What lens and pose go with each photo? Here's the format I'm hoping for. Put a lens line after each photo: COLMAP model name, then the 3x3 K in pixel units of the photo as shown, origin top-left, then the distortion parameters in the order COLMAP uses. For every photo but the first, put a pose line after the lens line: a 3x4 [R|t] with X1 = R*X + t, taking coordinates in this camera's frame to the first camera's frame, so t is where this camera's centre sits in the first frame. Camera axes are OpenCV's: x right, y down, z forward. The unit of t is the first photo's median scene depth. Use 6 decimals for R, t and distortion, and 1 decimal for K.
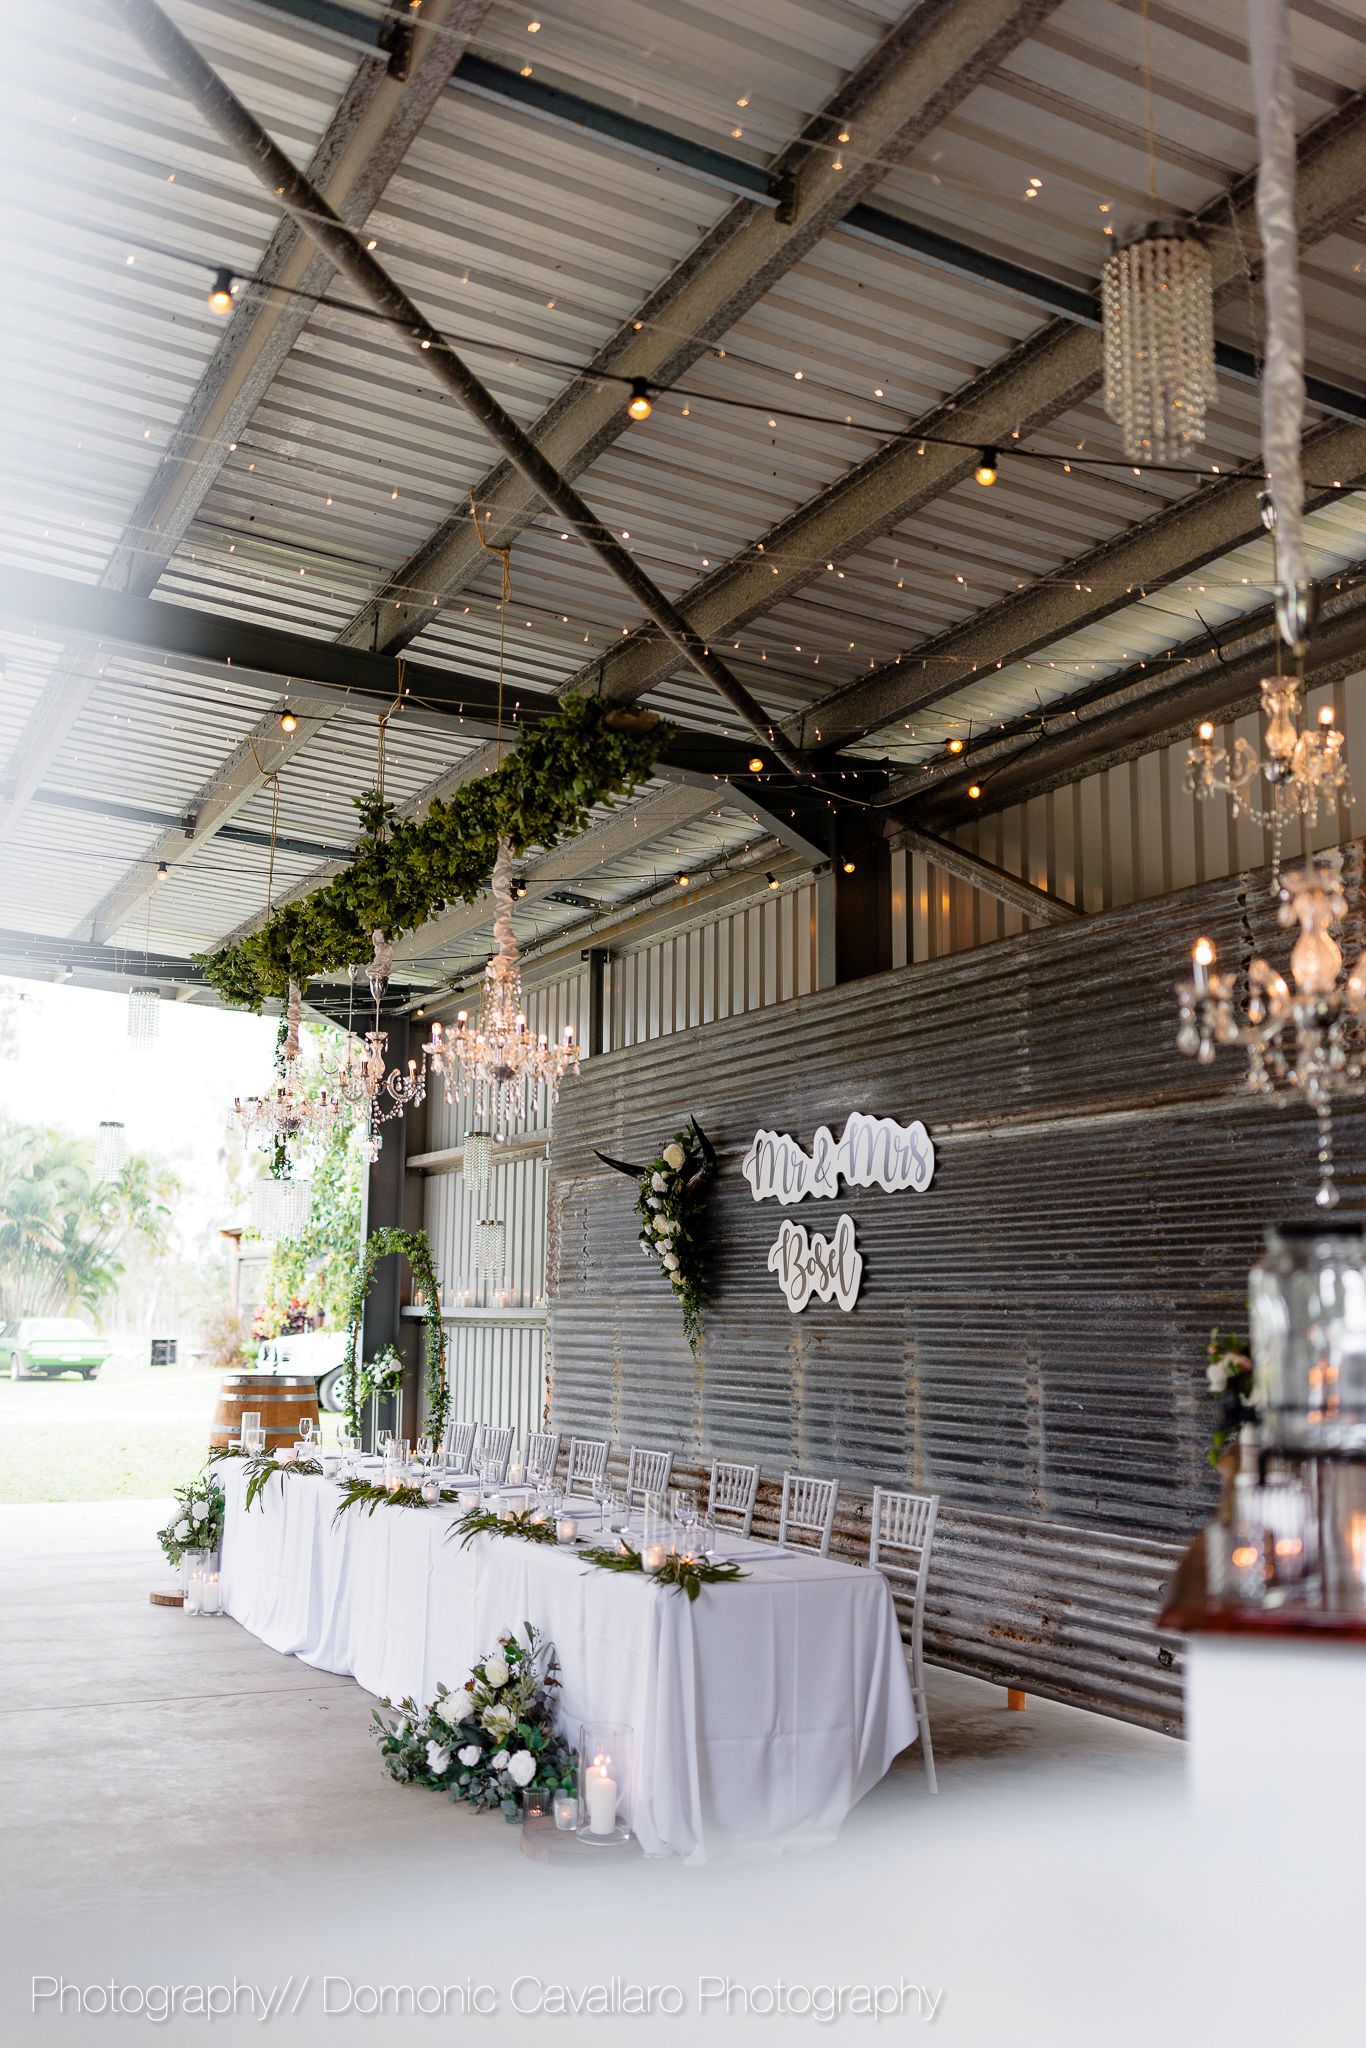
lens RADIAL K [[1930.6, 0, 681.5], [0, 1930.6, 1005.1], [0, 0, 1]] dist [0.019976, -0.027750]
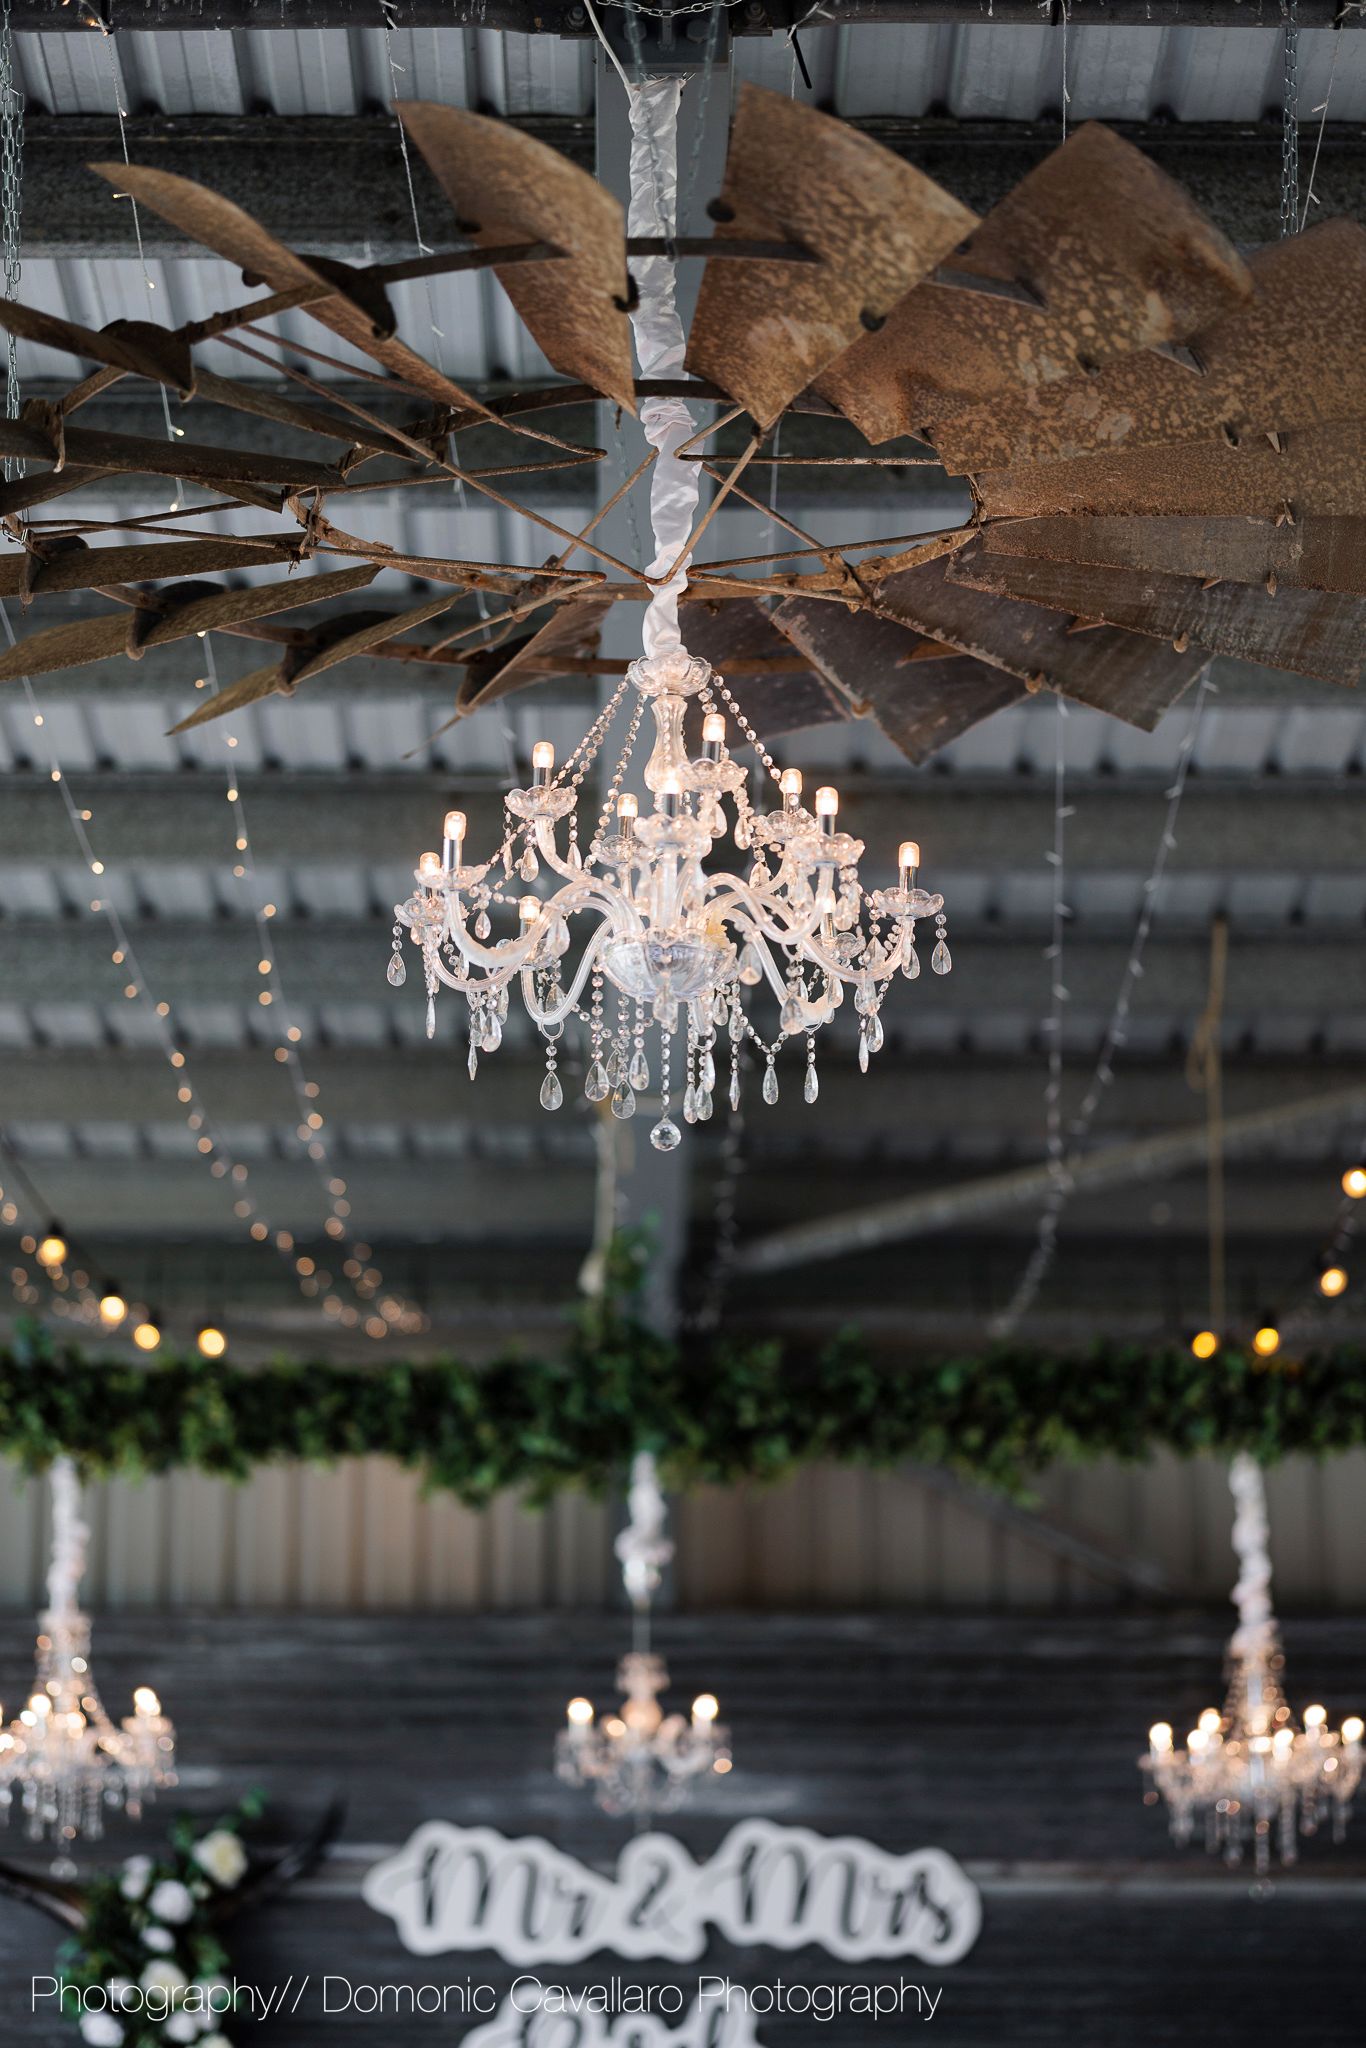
lens RADIAL K [[5004.9, 0, 683.0], [0, 5004.9, 1024.0], [0, 0, 1]] dist [-0.027662, 0.486153]
pose [[0.425134, 0.190760, 0.884801, -1.378910], [-0.138462, 0.979740, -0.144700, 0.038609], [-0.894477, -0.060995, 0.442933, 0.307697]]
